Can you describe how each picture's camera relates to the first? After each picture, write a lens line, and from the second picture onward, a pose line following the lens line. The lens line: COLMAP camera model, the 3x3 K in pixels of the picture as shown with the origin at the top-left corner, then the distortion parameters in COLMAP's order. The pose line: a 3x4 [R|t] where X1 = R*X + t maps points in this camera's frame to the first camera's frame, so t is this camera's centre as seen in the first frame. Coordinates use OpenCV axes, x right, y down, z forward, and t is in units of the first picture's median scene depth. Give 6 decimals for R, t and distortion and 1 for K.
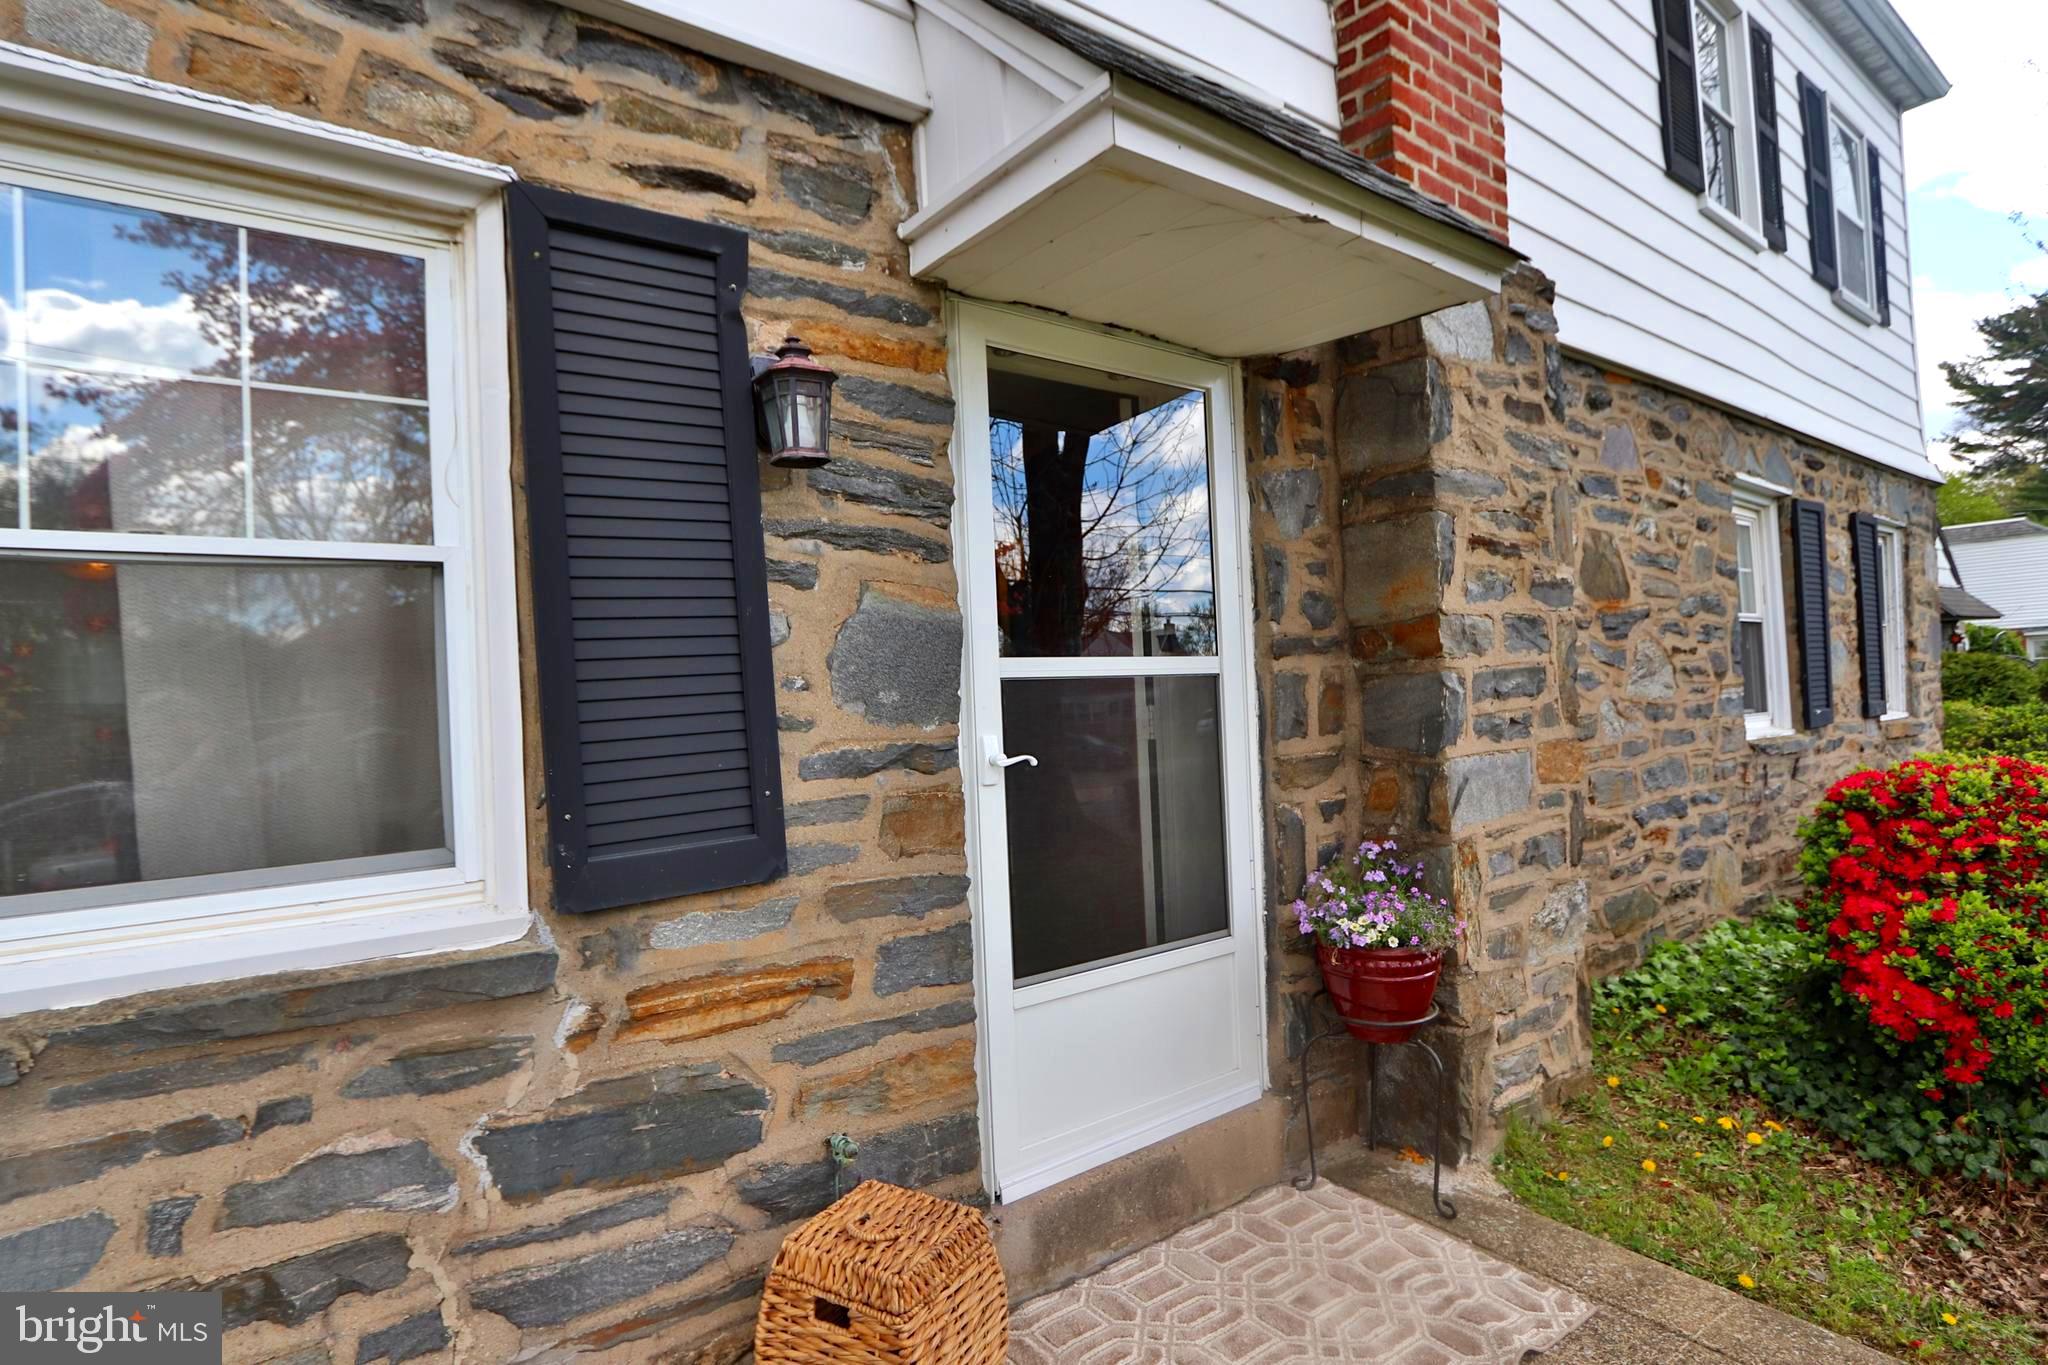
lens RADIAL K [[1050.5, 0, 1024.4], [0, 1050.5, 689.5], [0, 0, 1]] dist [-0.021085, 0.002963]
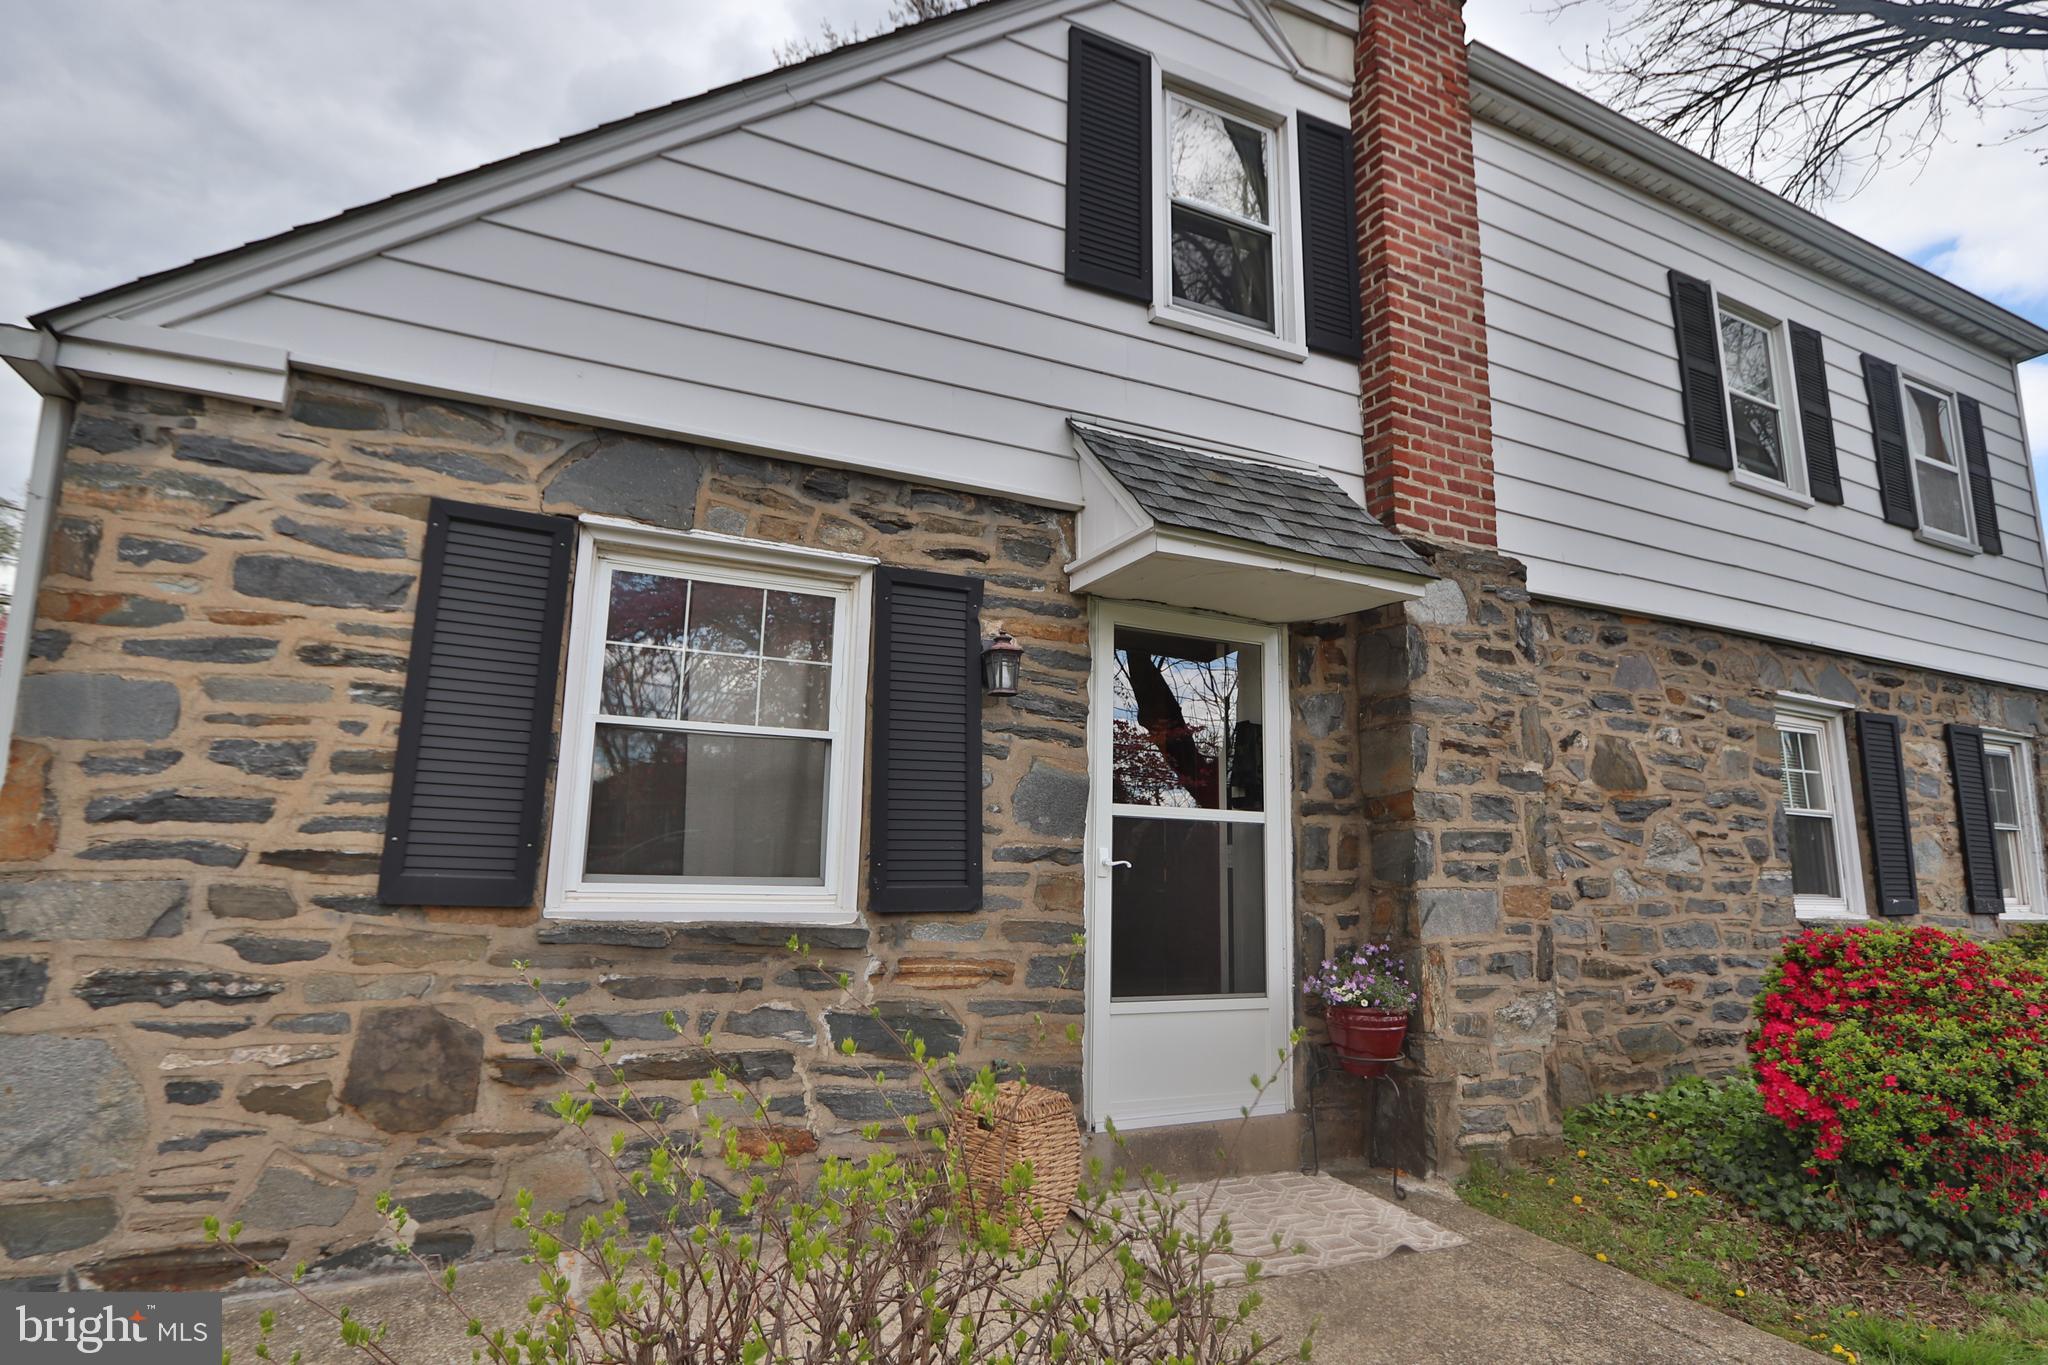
lens RADIAL K [[1050.5, 0, 1021.3], [0, 1050.5, 679.5], [0, 0, 1]] dist [-0.021085, 0.002963]
pose [[0.974056, 0.023353, -0.225098, 0.181661], [-0.061441, 0.984591, -0.163722, 0.052197], [0.217806, 0.173305, 0.960482, -0.613552]]
